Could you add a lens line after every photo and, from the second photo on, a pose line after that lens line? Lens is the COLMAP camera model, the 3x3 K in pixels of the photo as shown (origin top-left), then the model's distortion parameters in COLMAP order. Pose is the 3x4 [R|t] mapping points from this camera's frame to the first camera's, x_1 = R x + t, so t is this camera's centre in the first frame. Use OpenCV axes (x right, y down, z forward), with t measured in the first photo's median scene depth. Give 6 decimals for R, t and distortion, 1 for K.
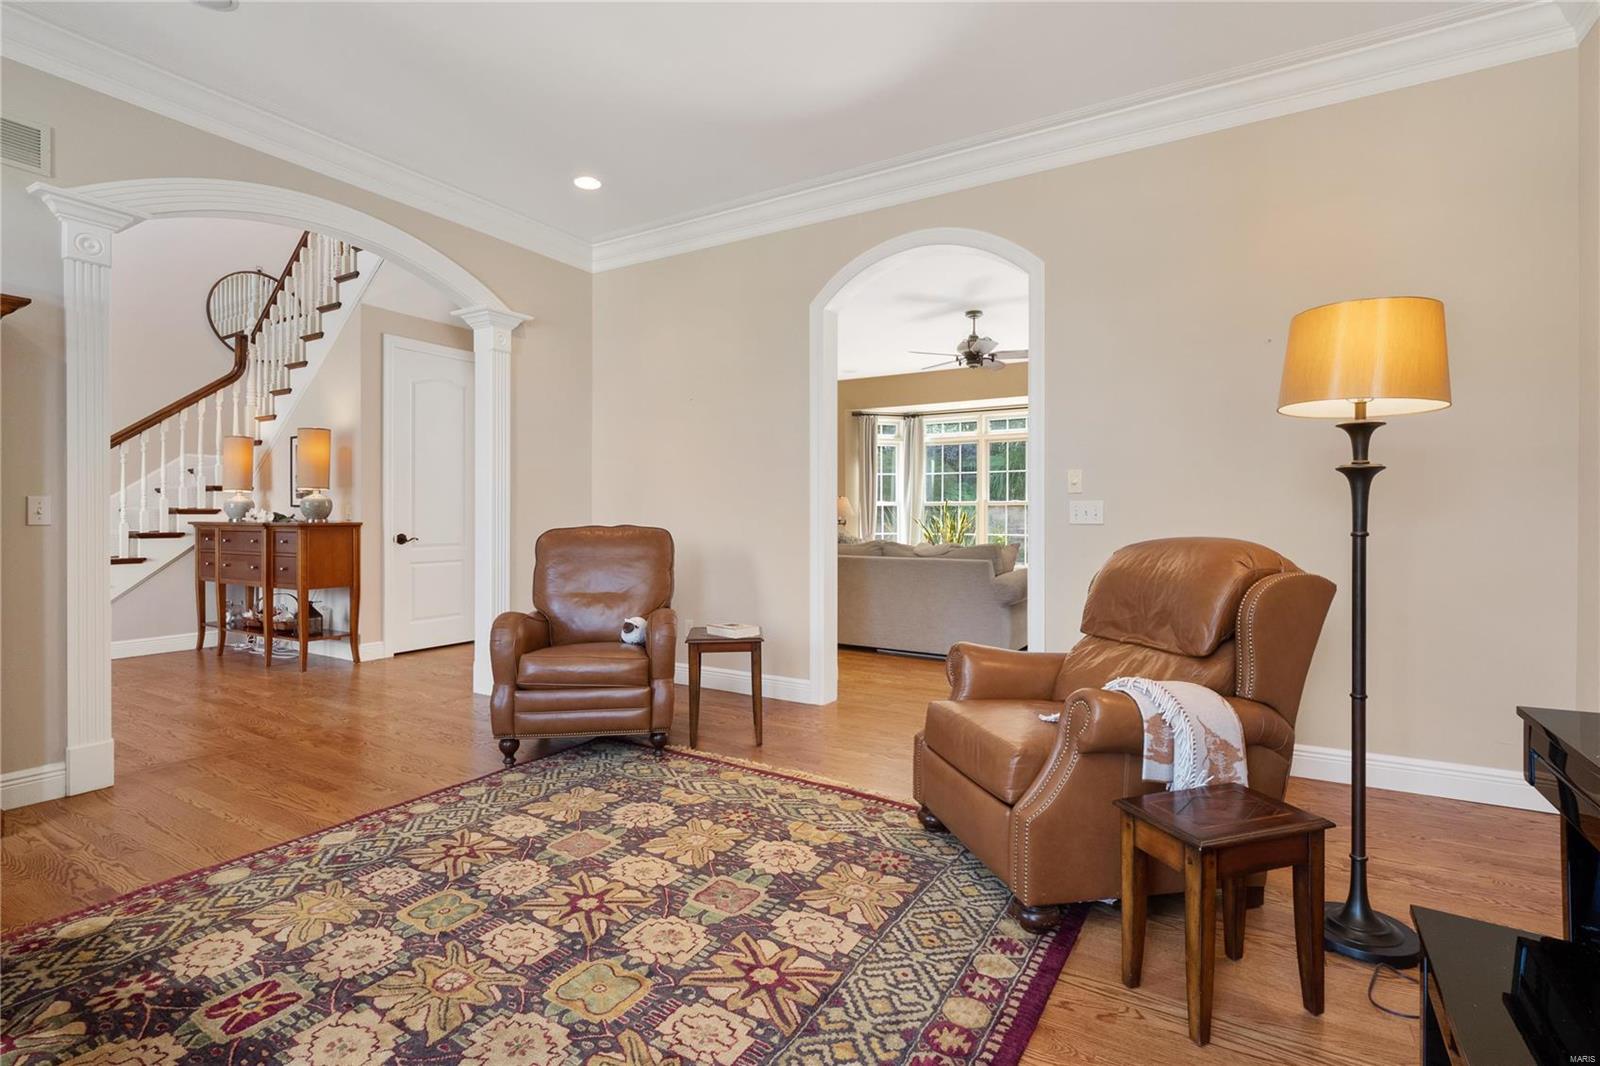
lens RADIAL K [[747.5, 0, 803.4], [0, 747.5, 518.6], [0, 0, 1]] dist [0.002416, 0.001288]
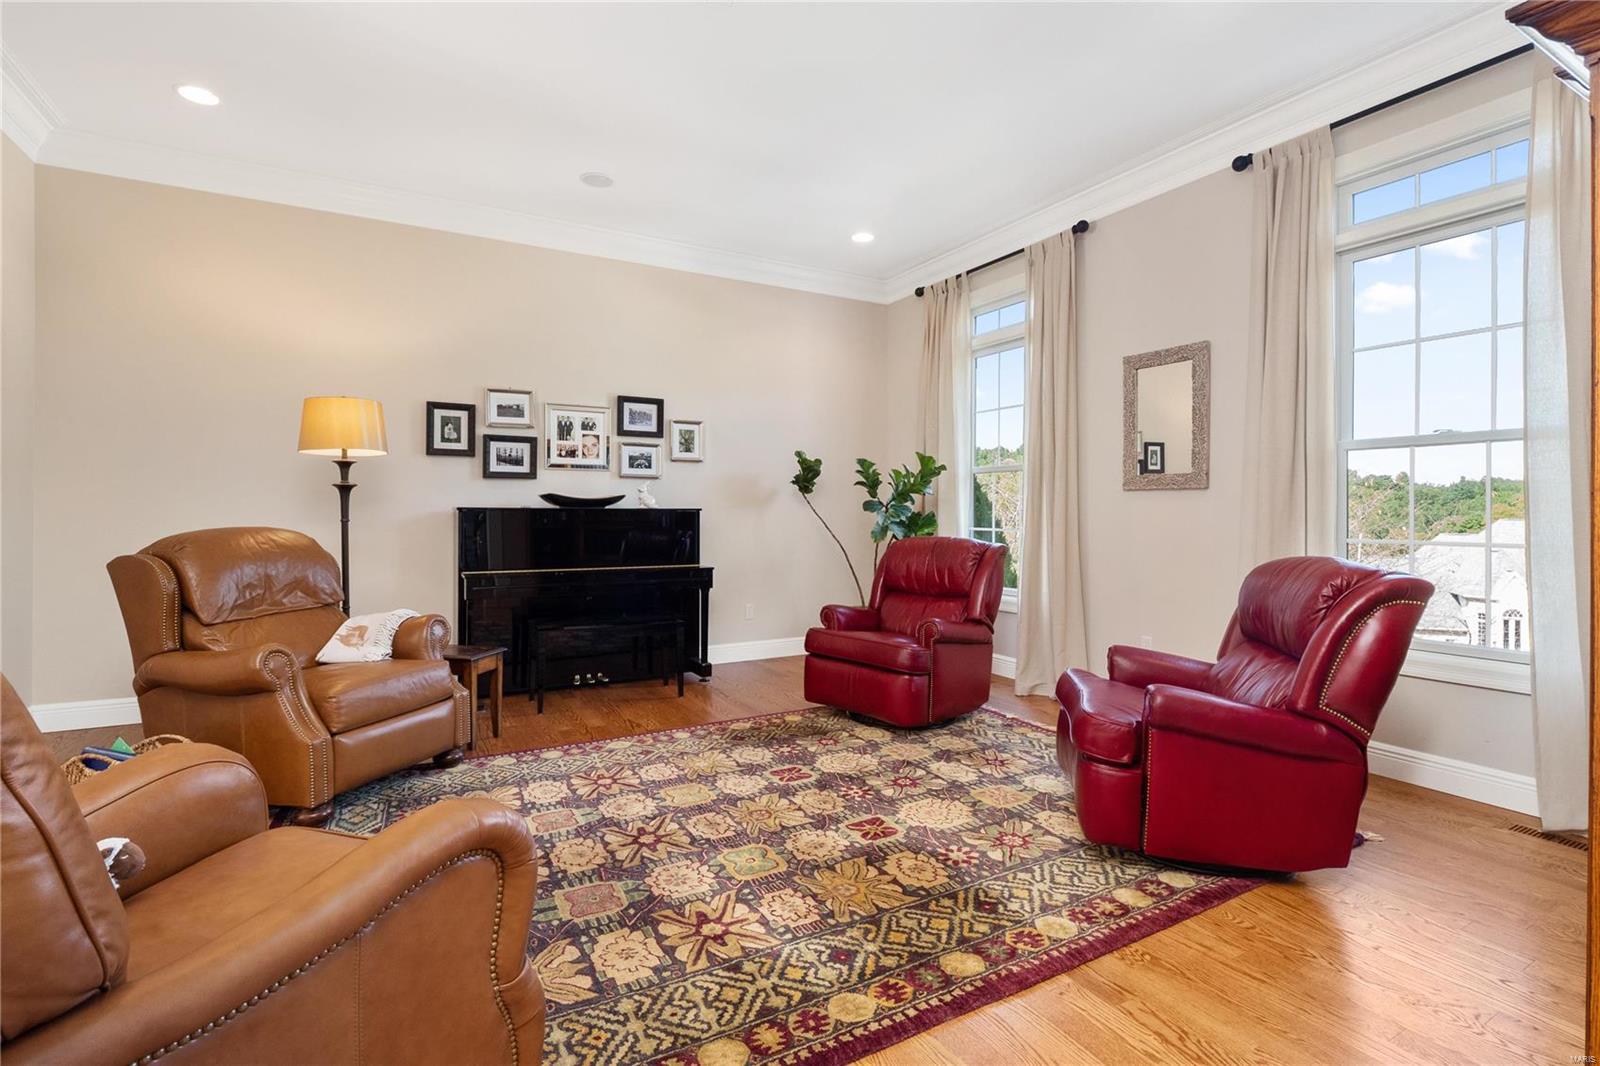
lens RADIAL K [[747.5, 0, 797.1], [0, 747.5, 521.5], [0, 0, 1]] dist [0.002416, 0.001288]
pose [[-0.862422, -0.006234, 0.506152, -1.106801], [0.003678, 0.999821, 0.018581, -0.007522], [-0.506177, 0.017886, -0.862244, 1.925310]]
